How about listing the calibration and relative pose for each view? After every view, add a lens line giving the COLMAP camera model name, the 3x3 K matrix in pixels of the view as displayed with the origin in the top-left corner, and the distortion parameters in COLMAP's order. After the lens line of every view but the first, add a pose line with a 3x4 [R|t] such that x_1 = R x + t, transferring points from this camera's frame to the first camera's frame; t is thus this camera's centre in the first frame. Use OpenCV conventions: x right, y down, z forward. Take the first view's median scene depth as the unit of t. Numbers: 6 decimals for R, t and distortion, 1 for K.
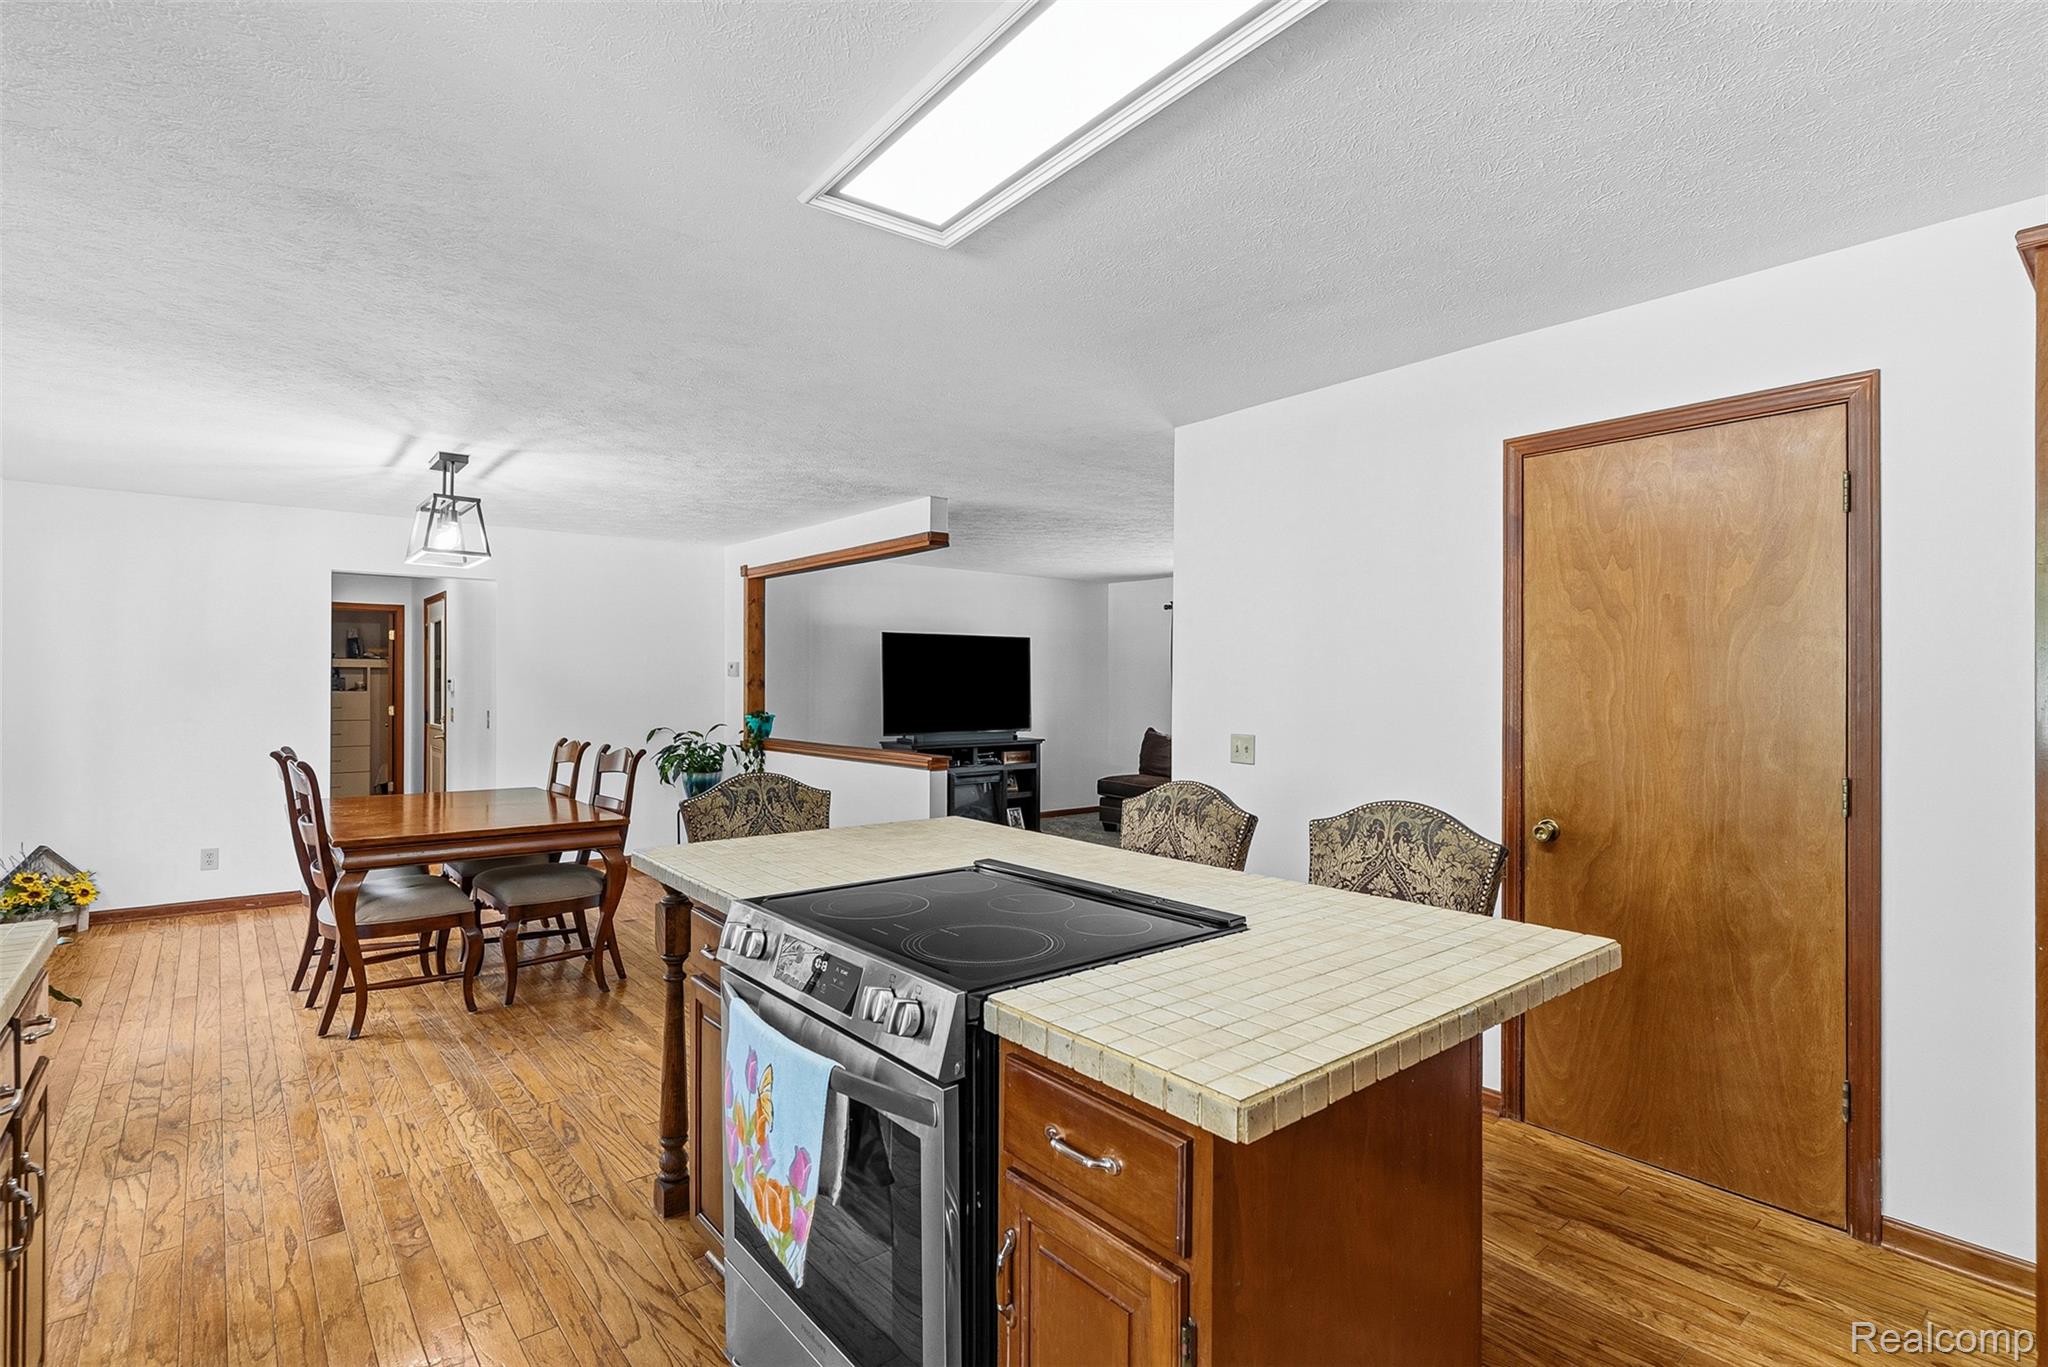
lens RADIAL K [[982.0, 0, 1024.0], [0, 982.0, 683.5], [0, 0, 1]] dist [0.003165, 0.001016]
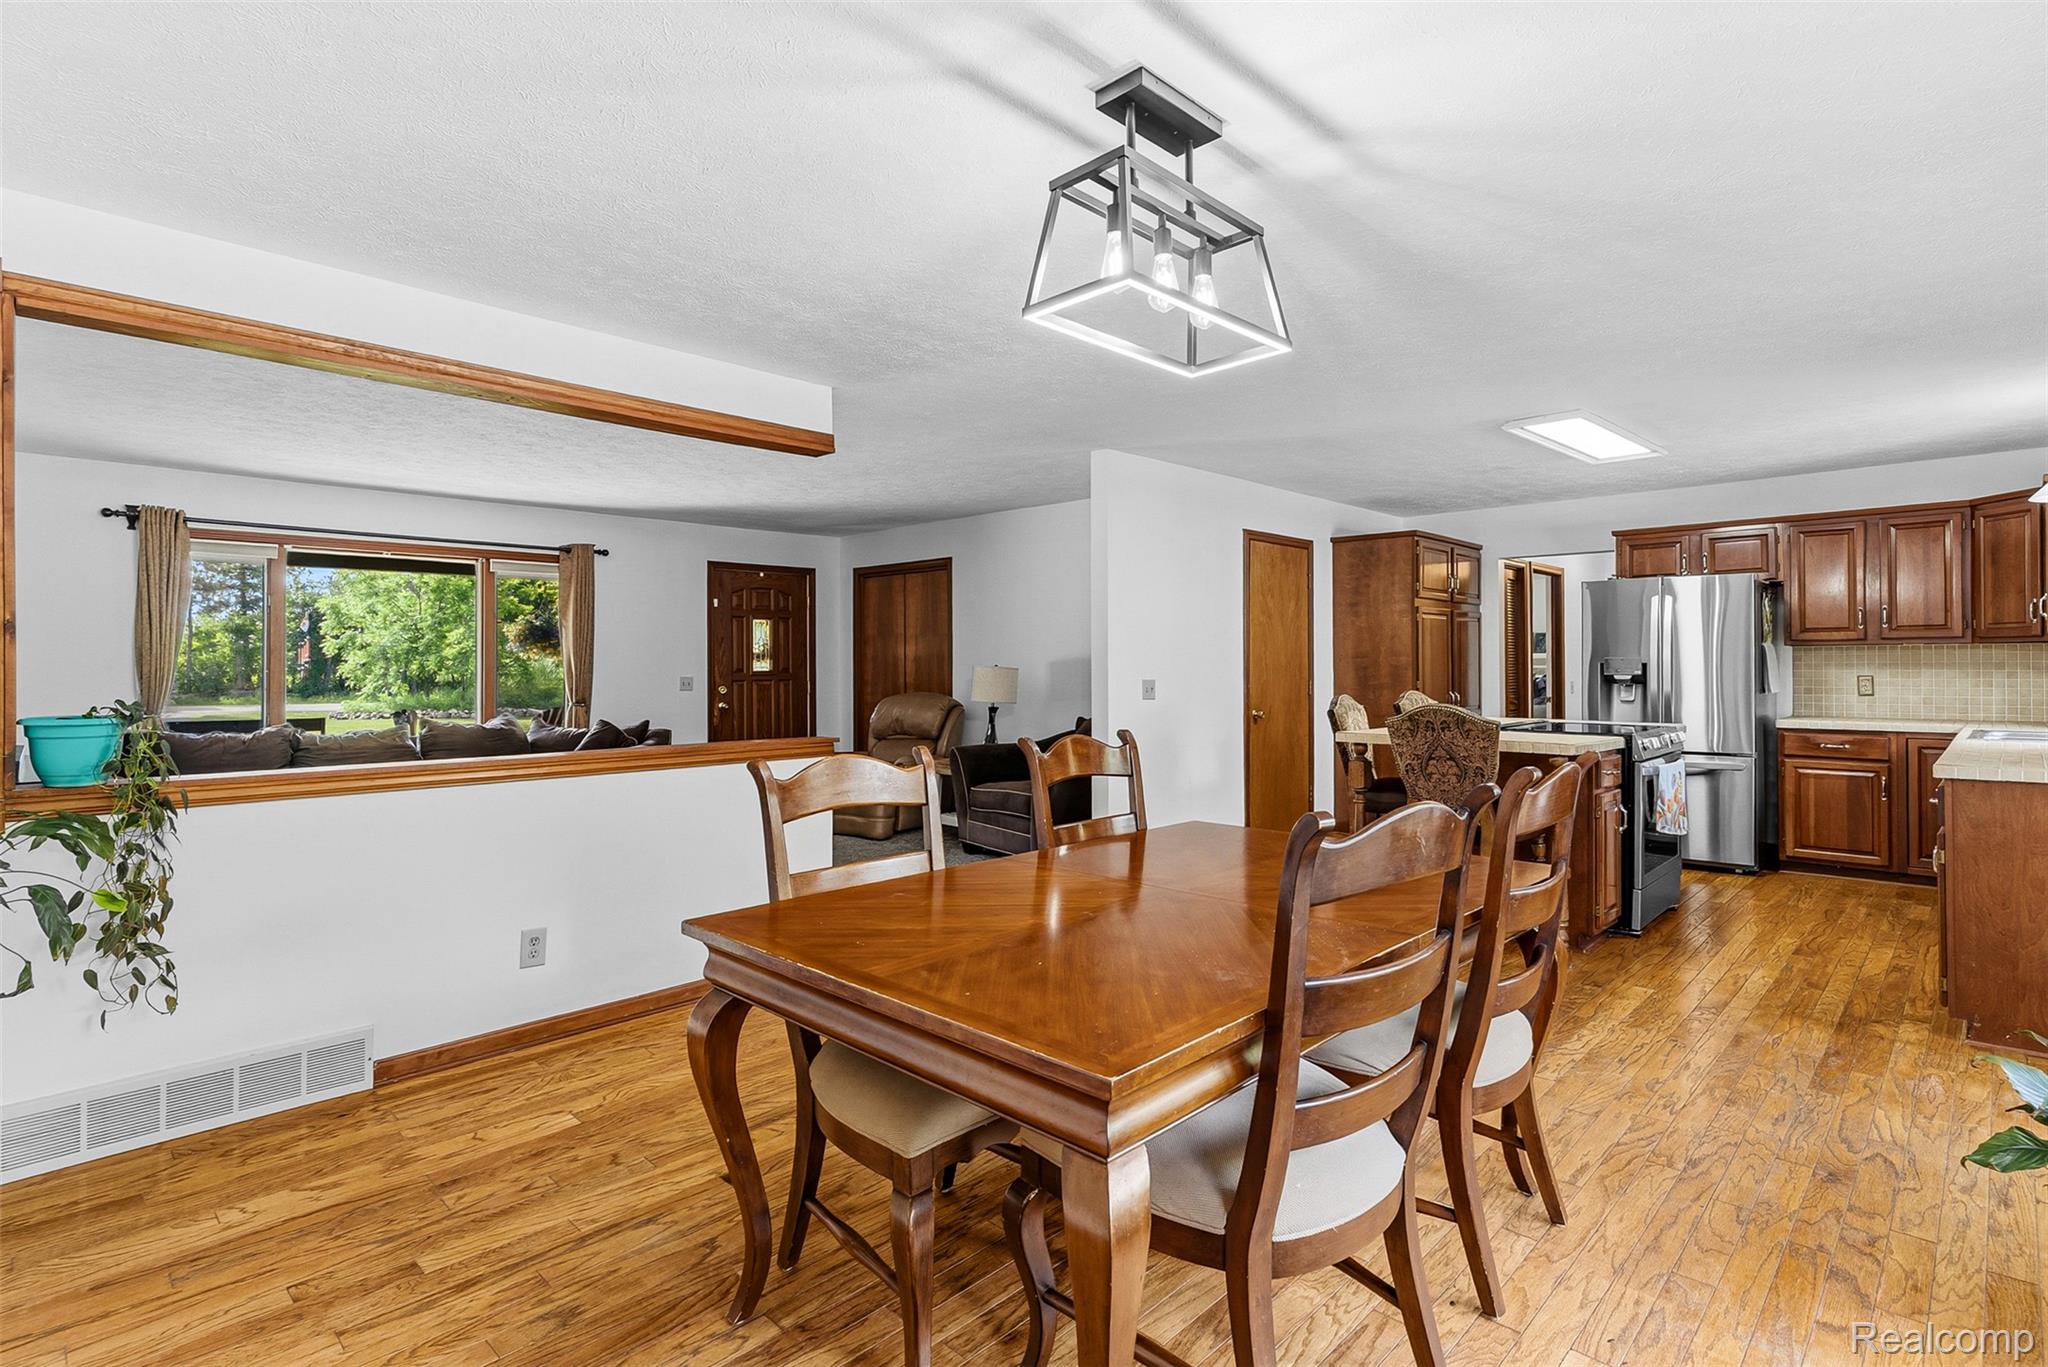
lens RADIAL K [[1016.2, 0, 1012.0], [0, 1016.2, 672.0], [0, 0, 1]] dist [0.001323, -0.000345]
pose [[-0.107251, -0.004731, 0.994221, -1.594920], [0.007543, 0.999956, 0.005572, 0.037111], [-0.994203, 0.008097, -0.107210, 1.732096]]
